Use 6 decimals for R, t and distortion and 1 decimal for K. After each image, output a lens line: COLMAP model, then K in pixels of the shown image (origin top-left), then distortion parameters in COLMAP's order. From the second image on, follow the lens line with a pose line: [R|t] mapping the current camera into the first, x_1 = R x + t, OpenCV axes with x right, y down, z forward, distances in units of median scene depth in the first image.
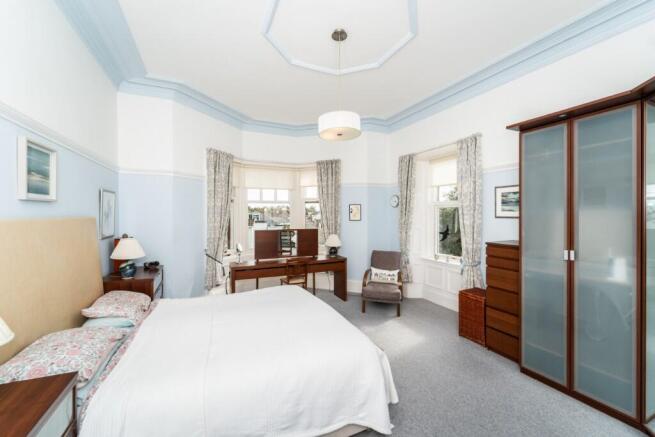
lens RADIAL K [[265.9, 0, 327.6], [0, 265.9, 214.2], [0, 0, 1]] dist [0.001912, 0.000316]
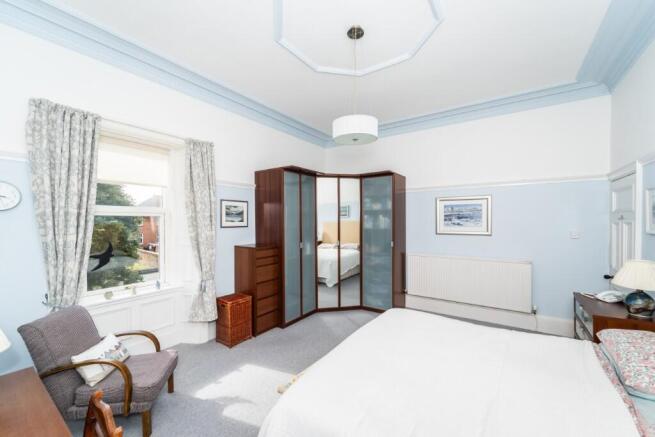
lens RADIAL K [[265.9, 0, 327.1], [0, 265.9, 221.2], [0, 0, 1]] dist [0.001912, 0.000316]
pose [[-0.514902, -0.003847, 0.857240, -0.539822], [0.003355, 0.999973, 0.006503, -0.019246], [-0.857242, 0.006224, -0.514876, 1.219938]]
